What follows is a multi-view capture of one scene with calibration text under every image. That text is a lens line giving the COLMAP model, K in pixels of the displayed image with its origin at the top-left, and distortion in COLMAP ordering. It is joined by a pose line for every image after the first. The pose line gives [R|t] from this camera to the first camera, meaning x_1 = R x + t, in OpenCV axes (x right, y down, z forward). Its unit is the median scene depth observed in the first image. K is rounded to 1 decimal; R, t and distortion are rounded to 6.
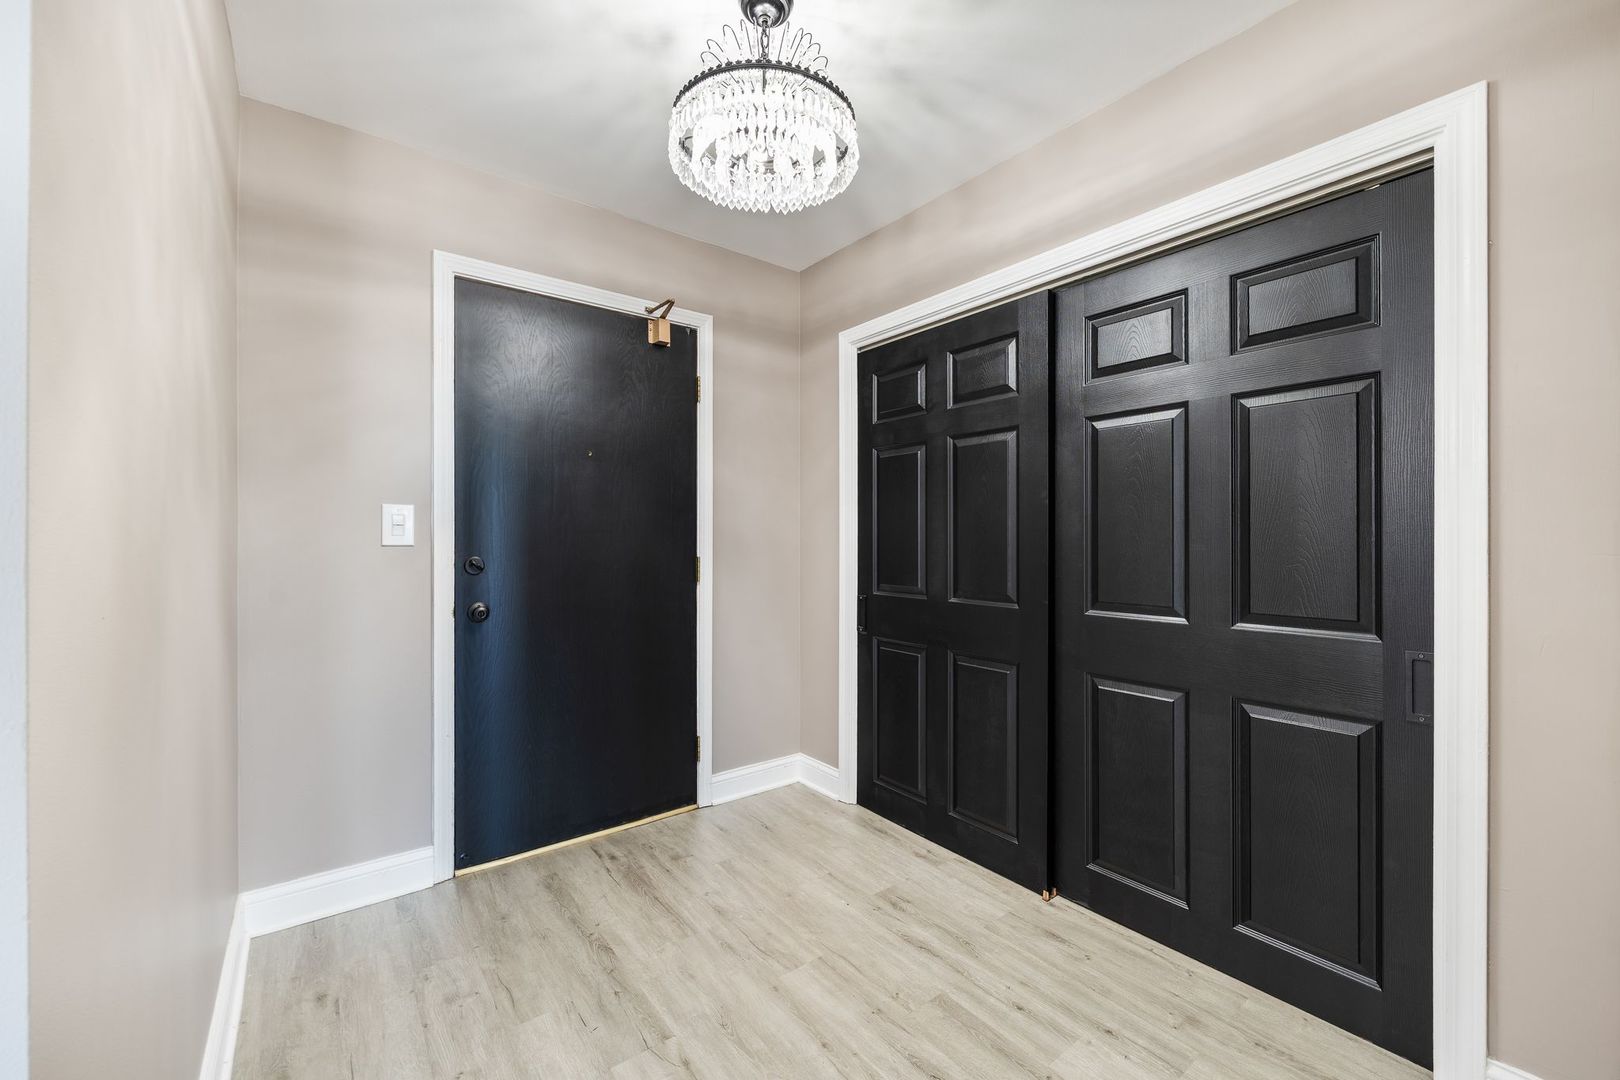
lens RADIAL K [[627.2, 0, 807.9], [0, 627.2, 539.3], [0, 0, 1]] dist [0.000631, -0.000251]
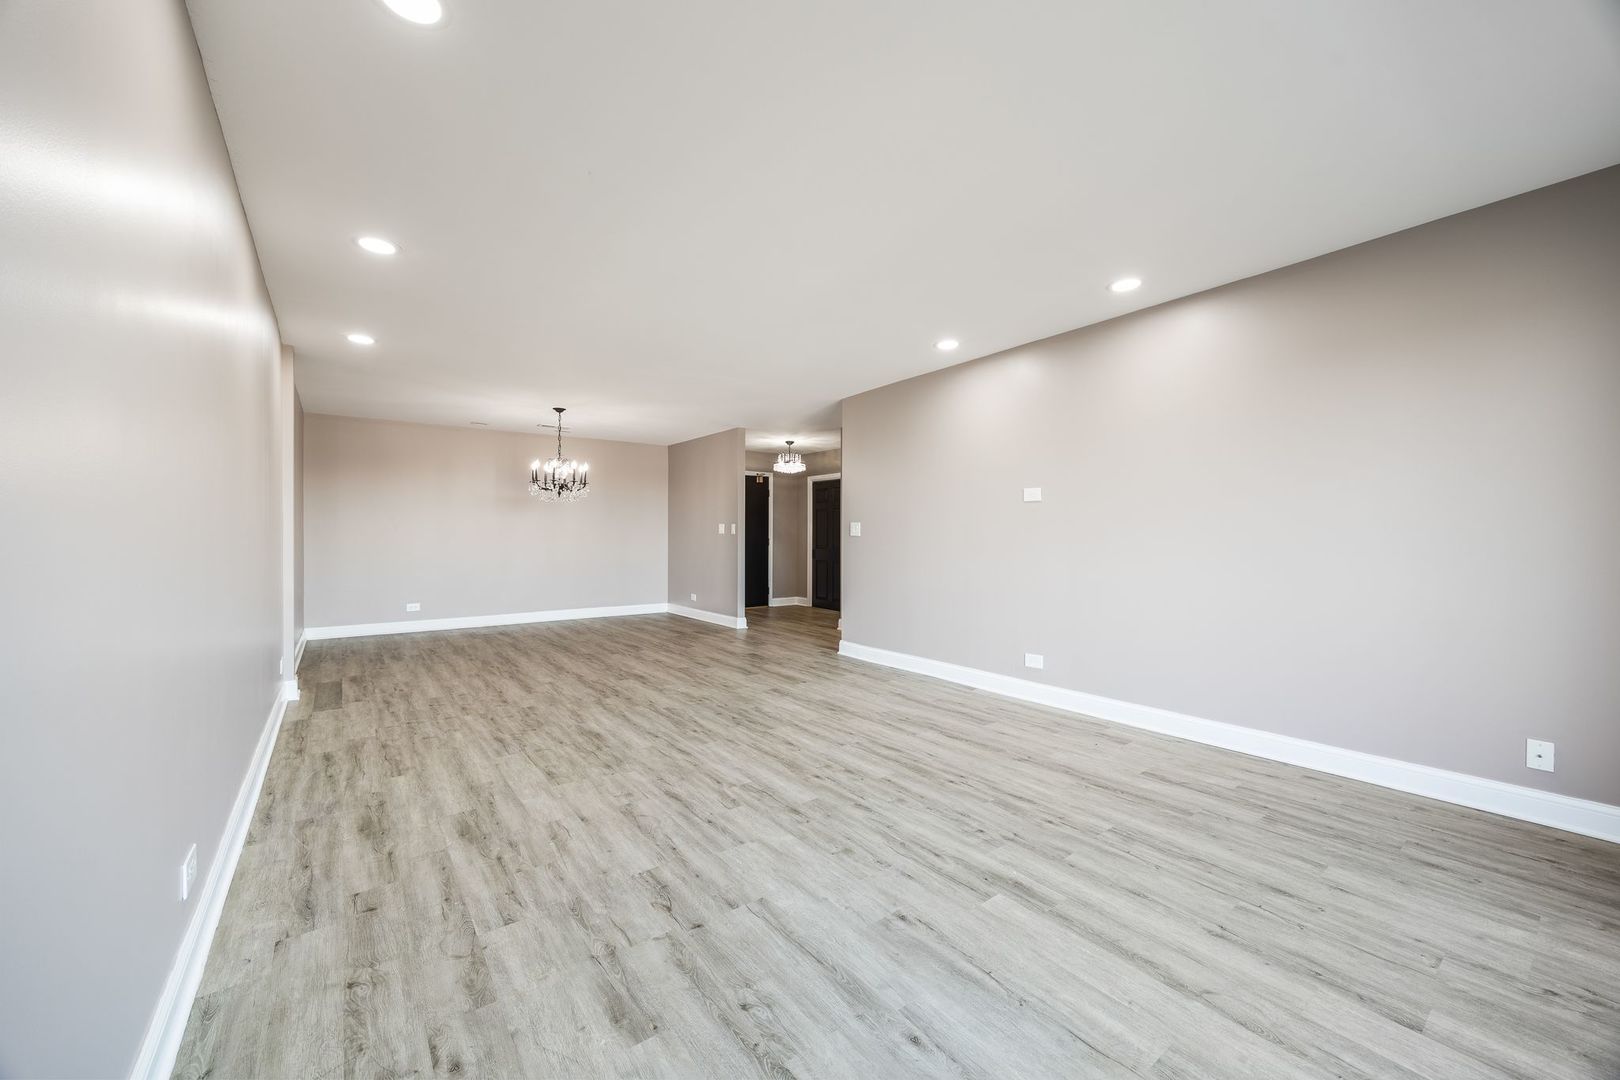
lens RADIAL K [[627.2, 0, 805.0], [0, 627.2, 540.9], [0, 0, 1]] dist [0.000631, -0.000251]
pose [[0.999688, 0.002083, -0.024879, 0.126486], [-0.001850, 0.999954, 0.009379, 0.004638], [0.024897, -0.009330, 0.999646, -2.649247]]
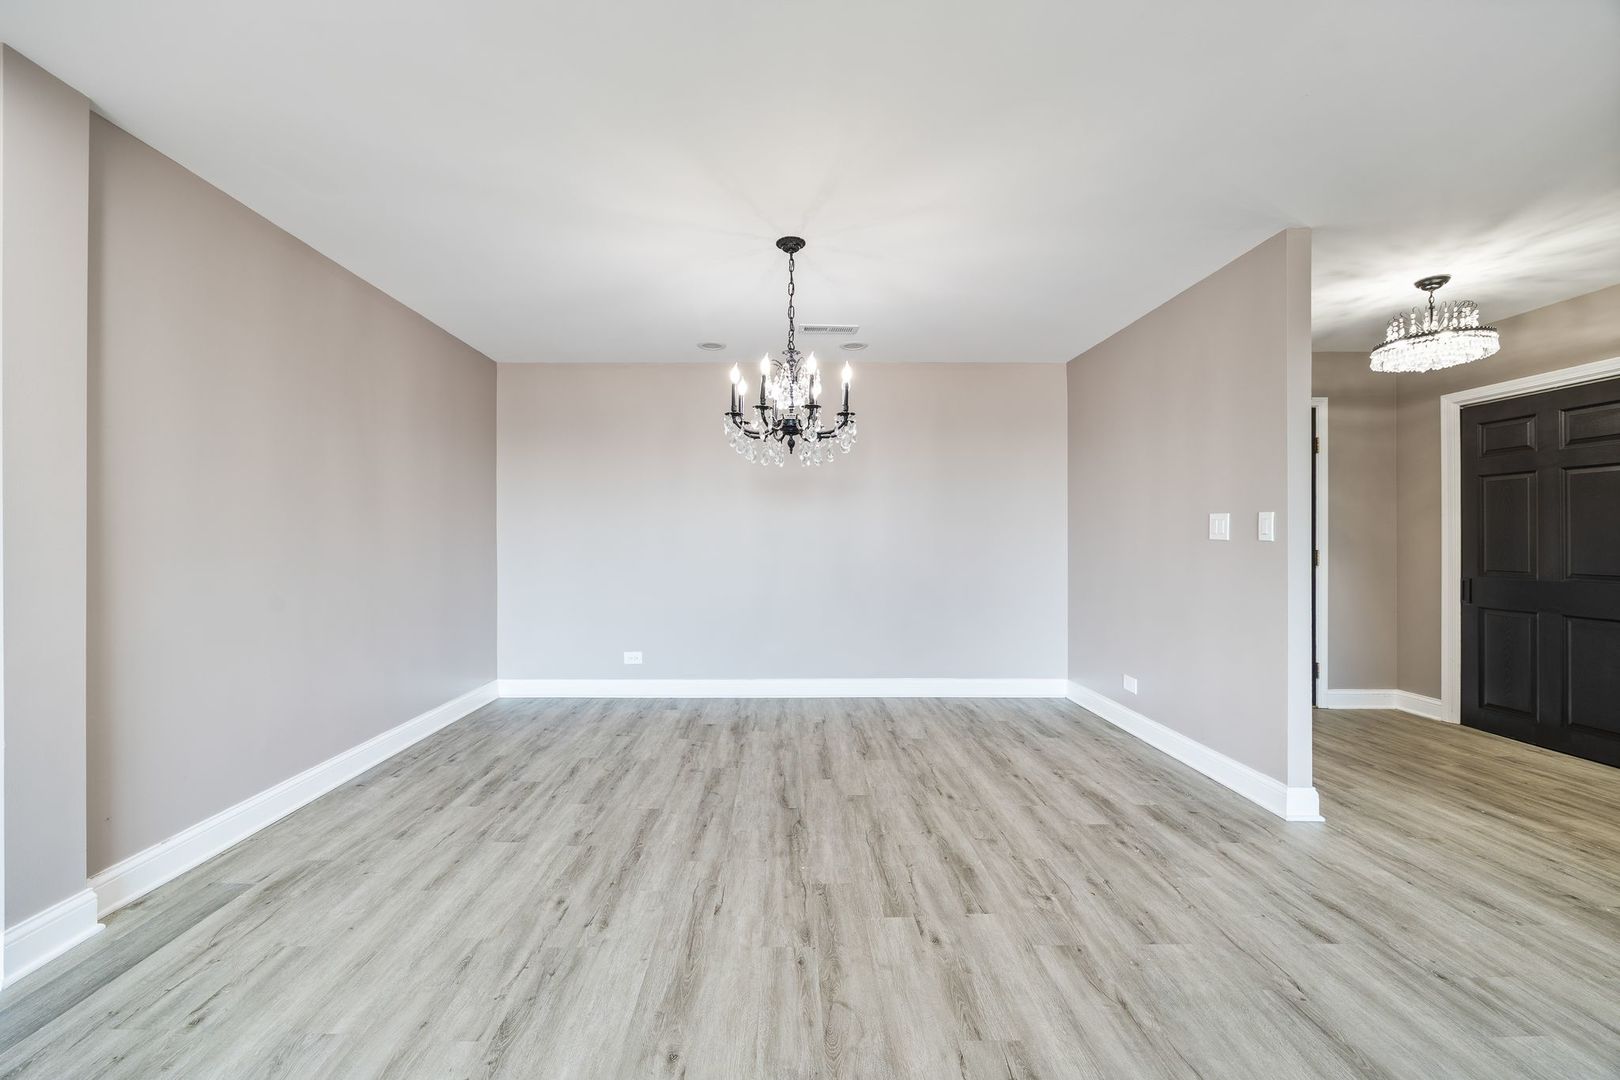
lens RADIAL K [[627.2, 0, 786.3], [0, 627.2, 535.1], [0, 0, 1]] dist [0.000631, -0.000251]
pose [[0.793142, -0.002766, -0.609031, -0.270815], [0.000888, 0.999994, -0.003385, -0.005364], [0.609037, 0.002144, 0.793139, -1.076146]]
